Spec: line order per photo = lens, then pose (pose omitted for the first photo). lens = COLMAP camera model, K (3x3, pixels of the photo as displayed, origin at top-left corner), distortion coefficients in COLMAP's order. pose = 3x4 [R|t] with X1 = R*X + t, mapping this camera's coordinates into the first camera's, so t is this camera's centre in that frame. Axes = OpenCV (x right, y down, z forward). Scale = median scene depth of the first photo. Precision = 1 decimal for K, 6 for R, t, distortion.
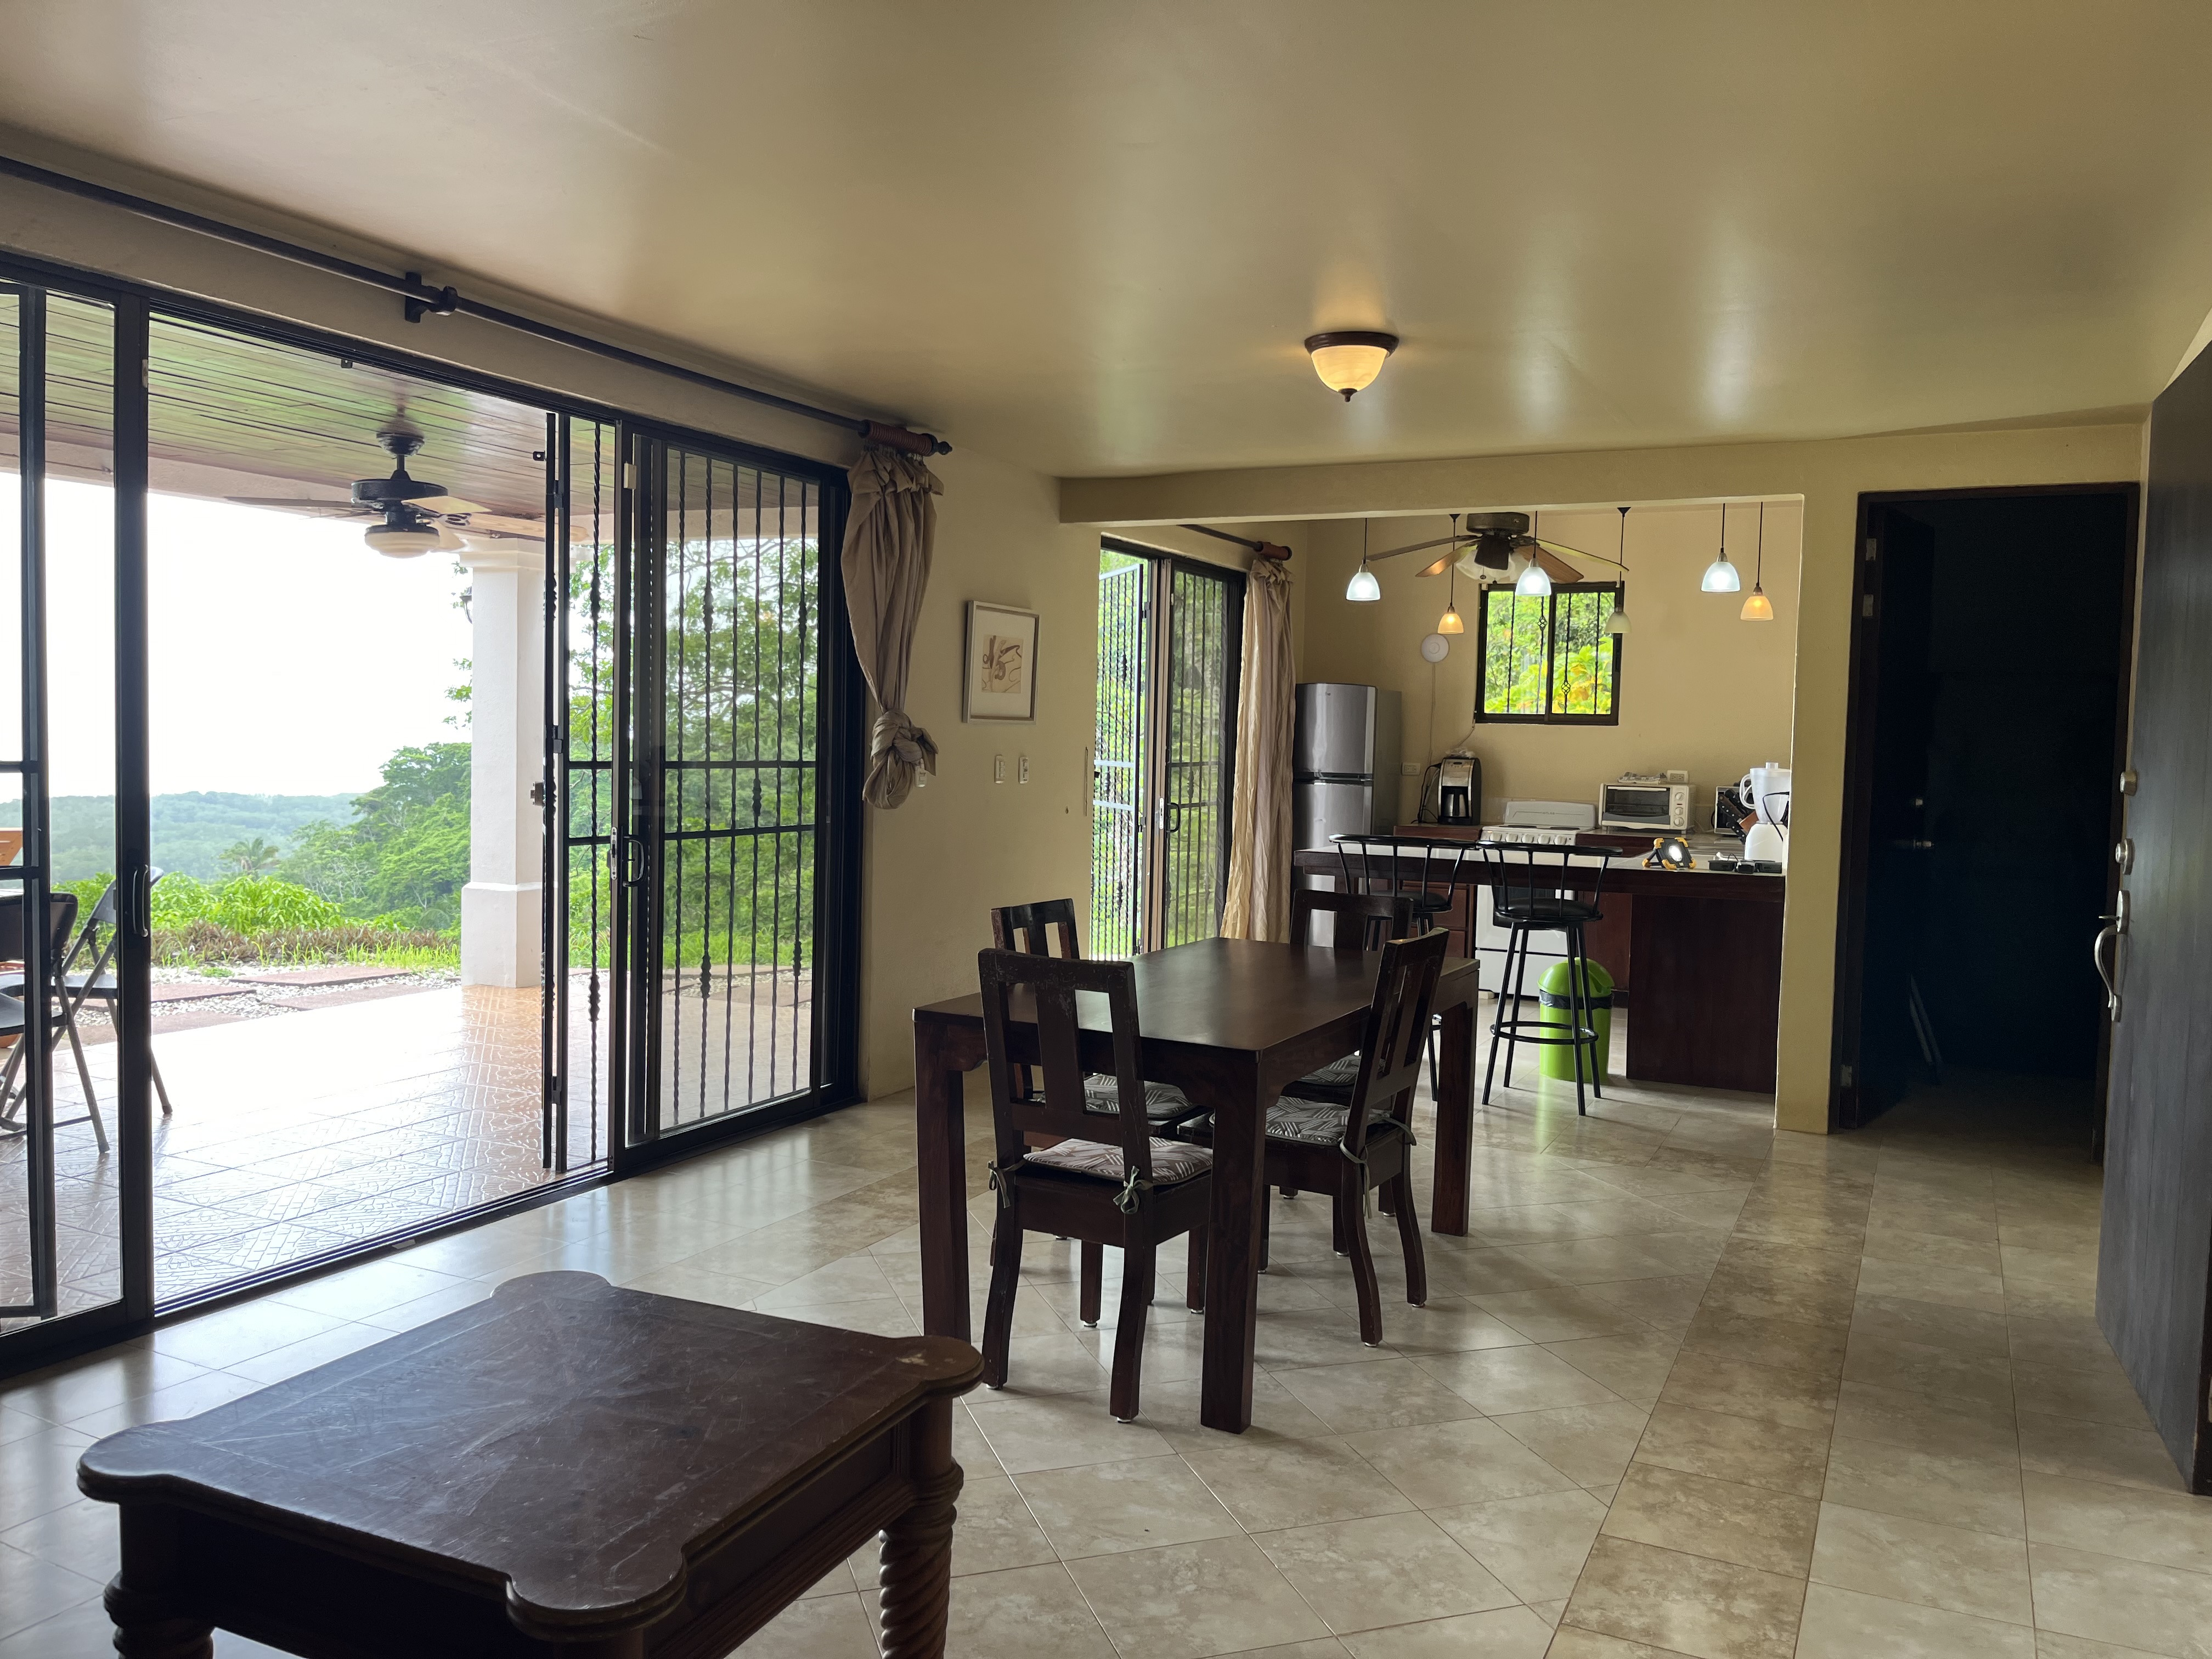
lens RADIAL K [[1672.5, 0, 1110.2], [0, 1672.5, 813.4], [0, 0, 1]] dist [0.071838, -0.120054]
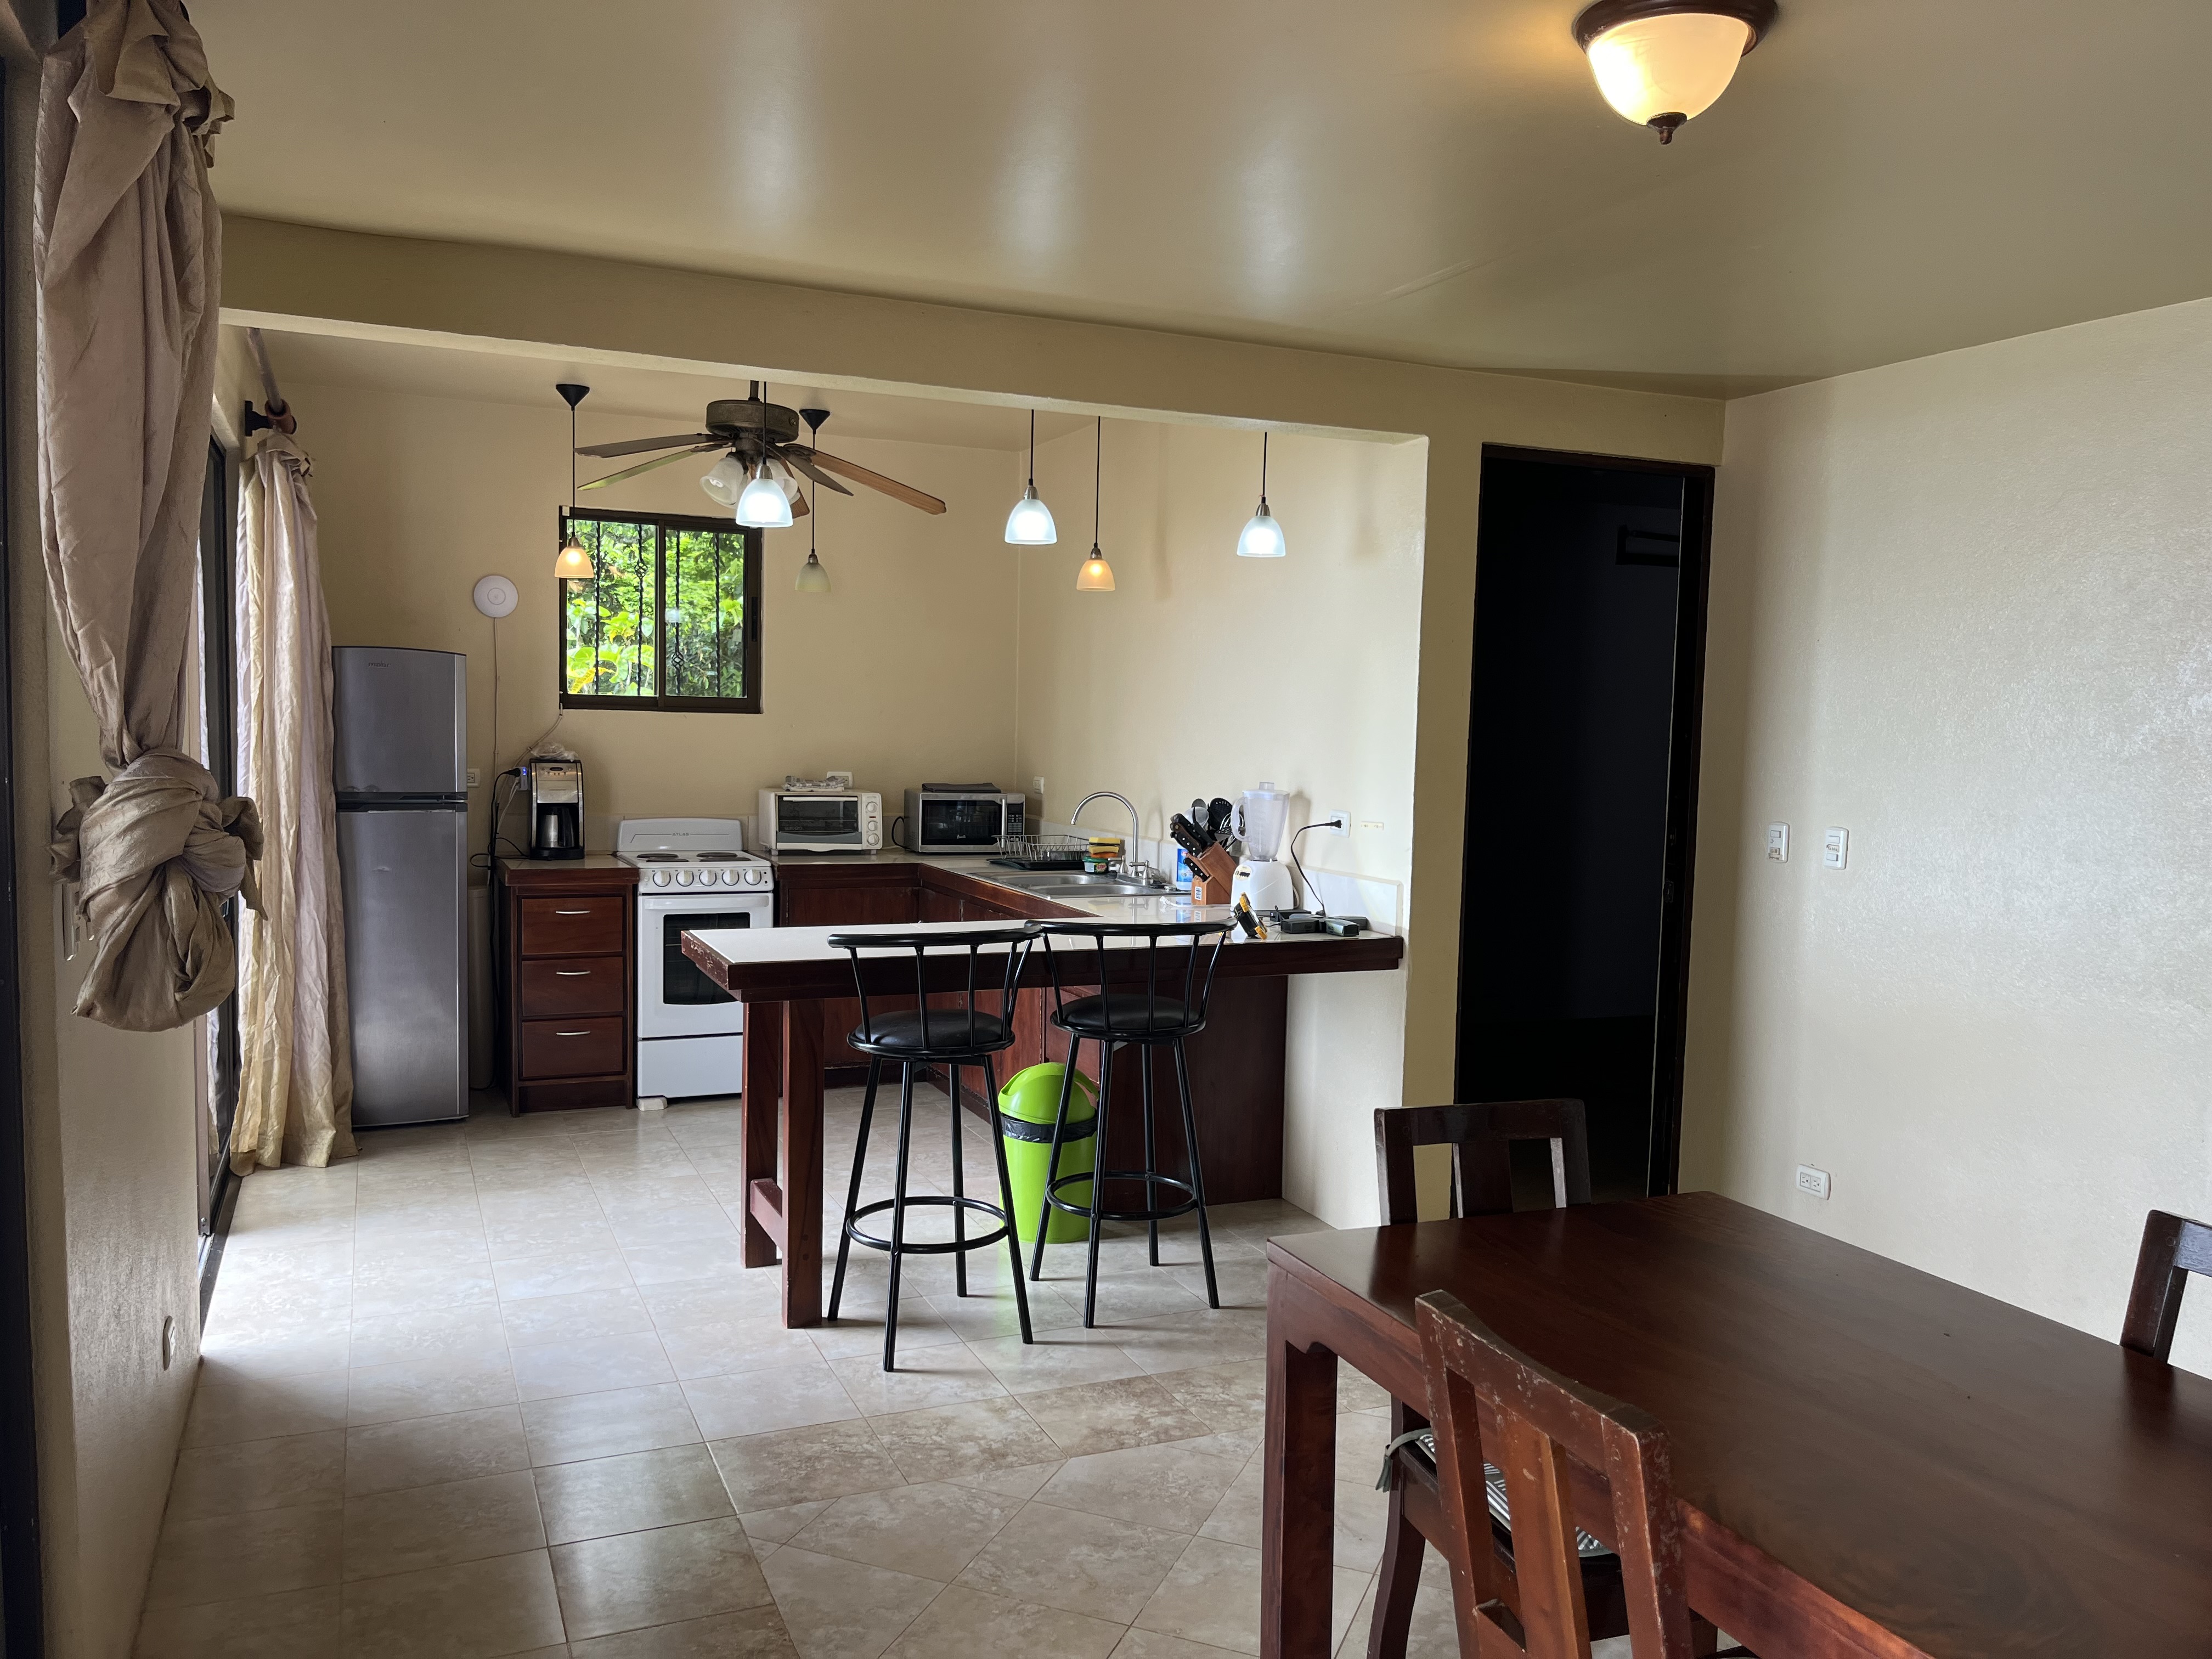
lens RADIAL K [[1668.1, 0, 1121.1], [0, 1668.1, 820.7], [0, 0, 1]] dist [0.067944, -0.102209]
pose [[0.651143, -0.057758, 0.756754, -0.243483], [0.031287, 0.998295, 0.049273, -0.052890], [-0.758310, -0.008407, 0.651840, 0.559566]]
